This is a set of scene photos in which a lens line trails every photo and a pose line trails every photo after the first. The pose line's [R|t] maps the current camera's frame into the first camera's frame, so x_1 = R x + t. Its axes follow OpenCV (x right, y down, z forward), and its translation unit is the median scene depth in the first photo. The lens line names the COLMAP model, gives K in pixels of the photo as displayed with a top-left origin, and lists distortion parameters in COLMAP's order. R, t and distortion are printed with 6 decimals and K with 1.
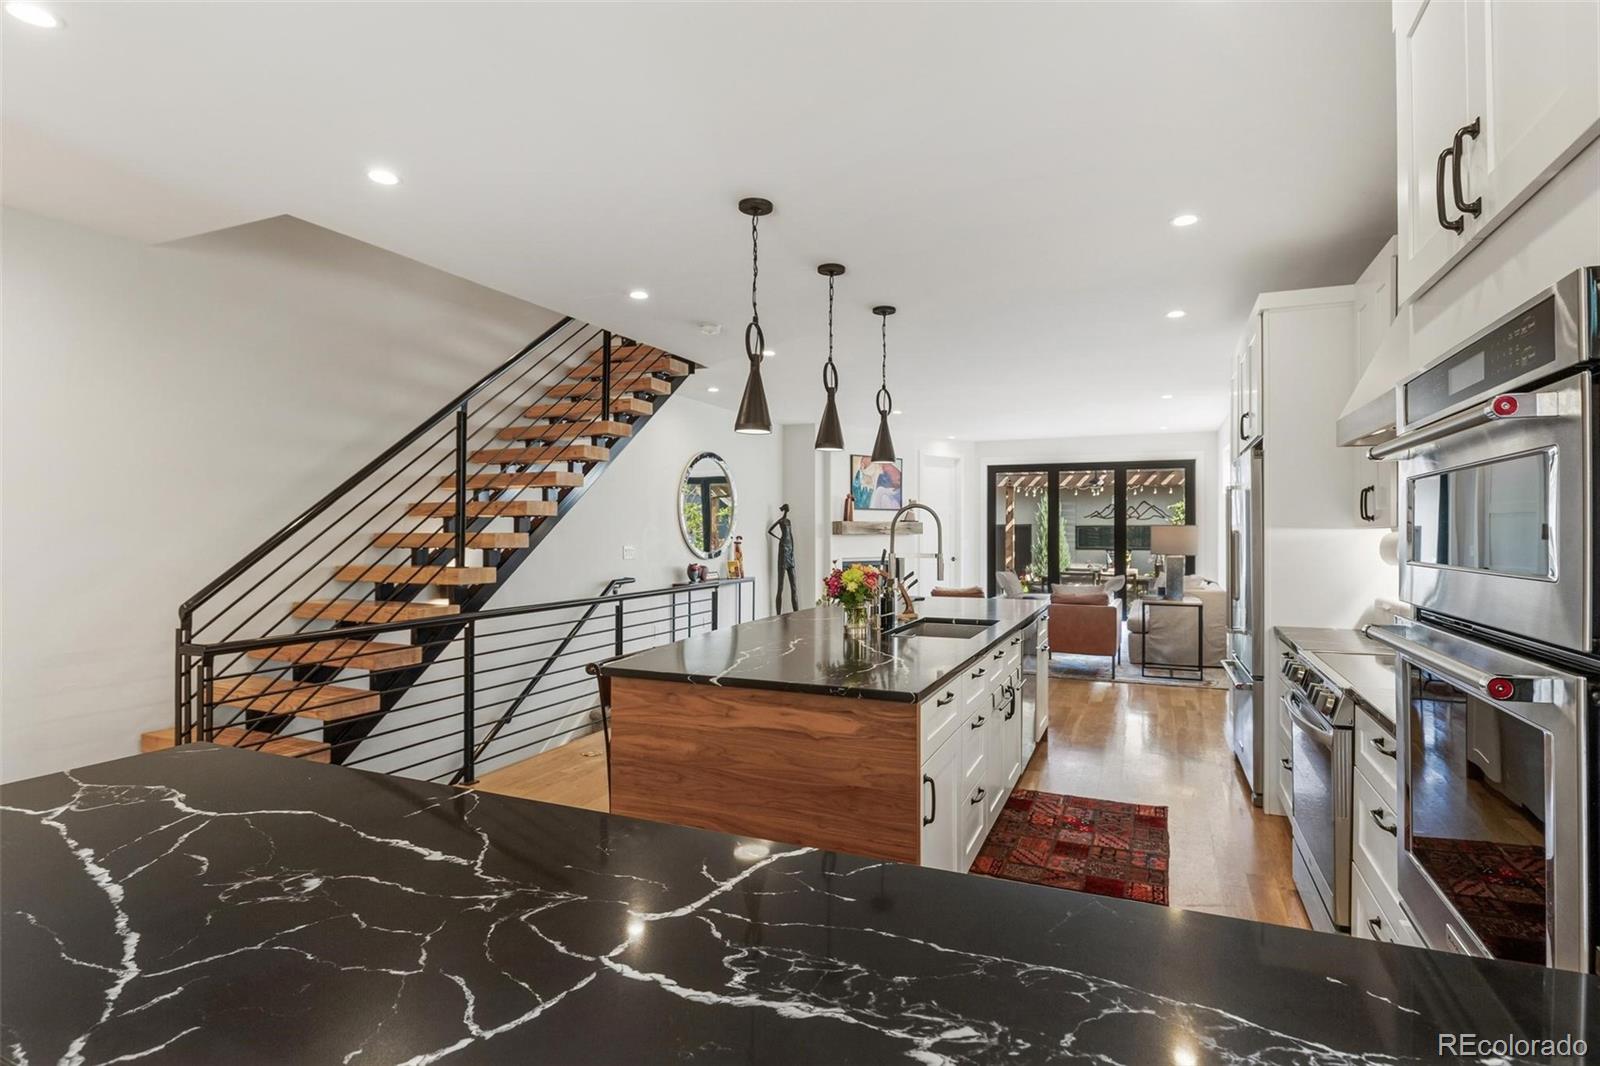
lens RADIAL K [[770.7, 0, 800.0], [0, 770.7, 533.0], [0, 0, 1]] dist [-0.000729, -0.000060]
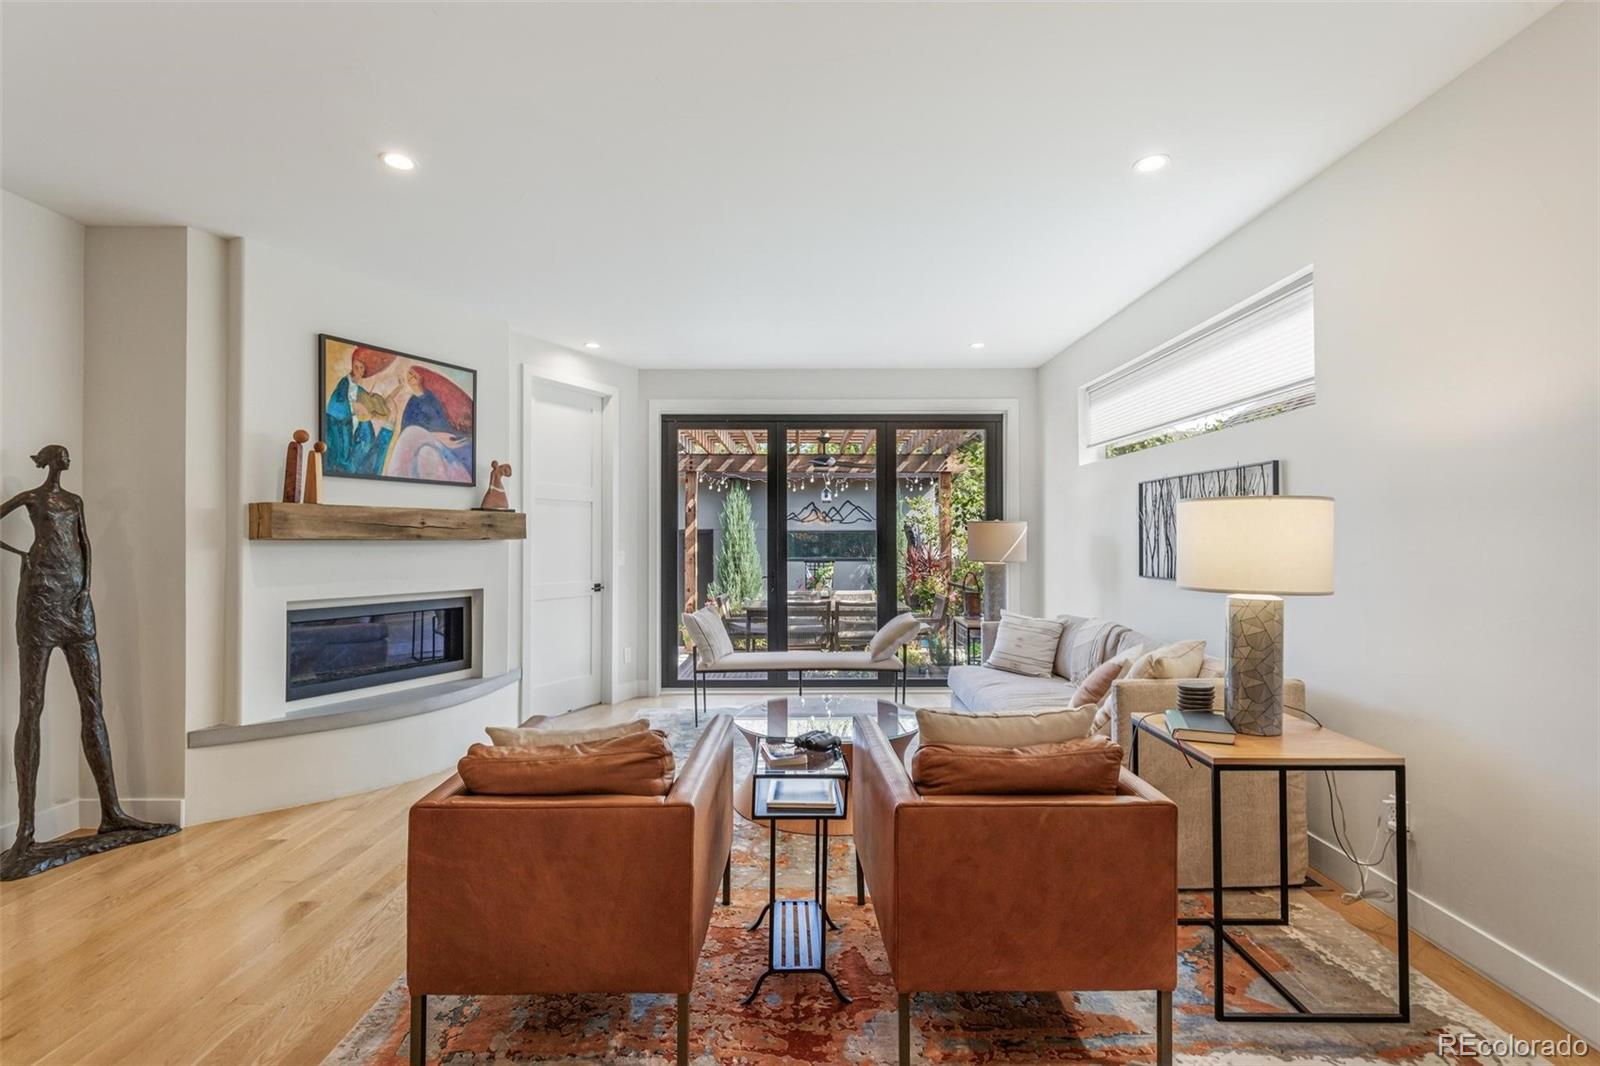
lens RADIAL K [[738.6, 0, 797.7], [0, 738.6, 539.0], [0, 0, 1]] dist [0.002678, 0.000195]
pose [[0.908360, -0.002982, 0.418178, 0.119984], [0.005827, 0.999968, -0.005526, 0.004990], [-0.418148, 0.007457, 0.908348, 0.520014]]
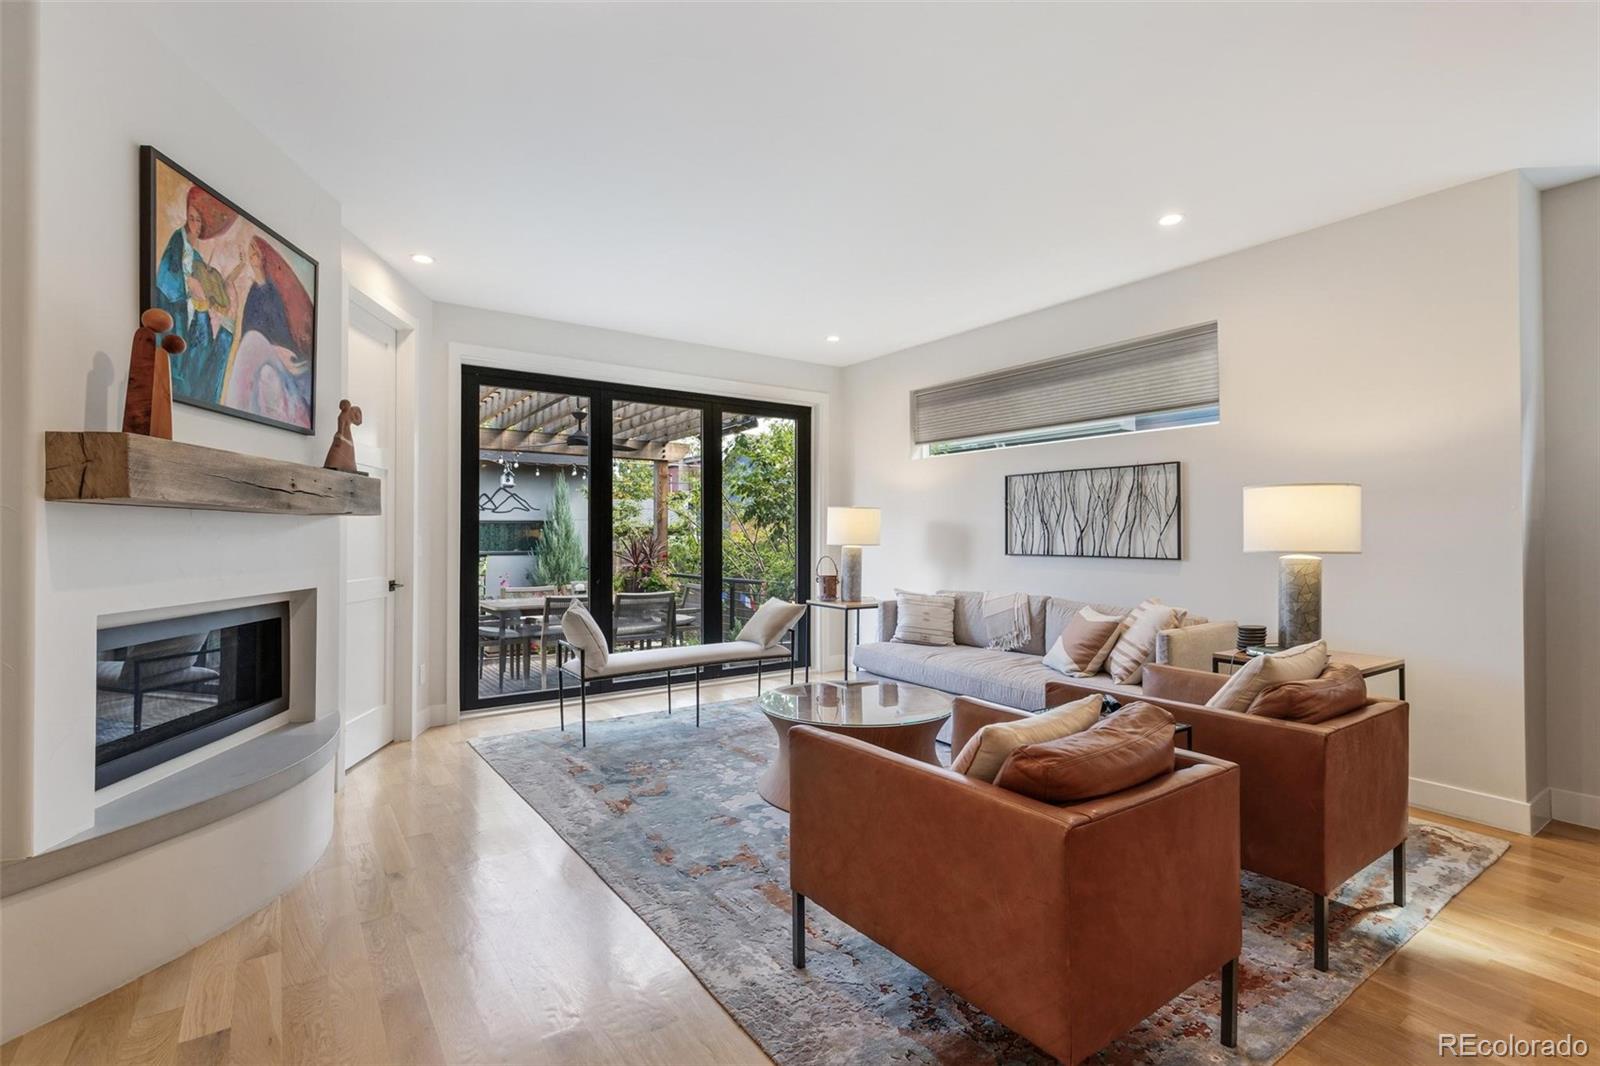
lens RADIAL K [[742.8, 0, 800.0], [0, 742.8, 533.0], [0, 0, 1]] dist [0.000030, -0.000380]
pose [[0.504250, 0.001110, 0.863557, -0.021304], [0.006406, 0.999967, -0.005026, 0.011493], [-0.863534, 0.008067, 0.504226, 0.676438]]
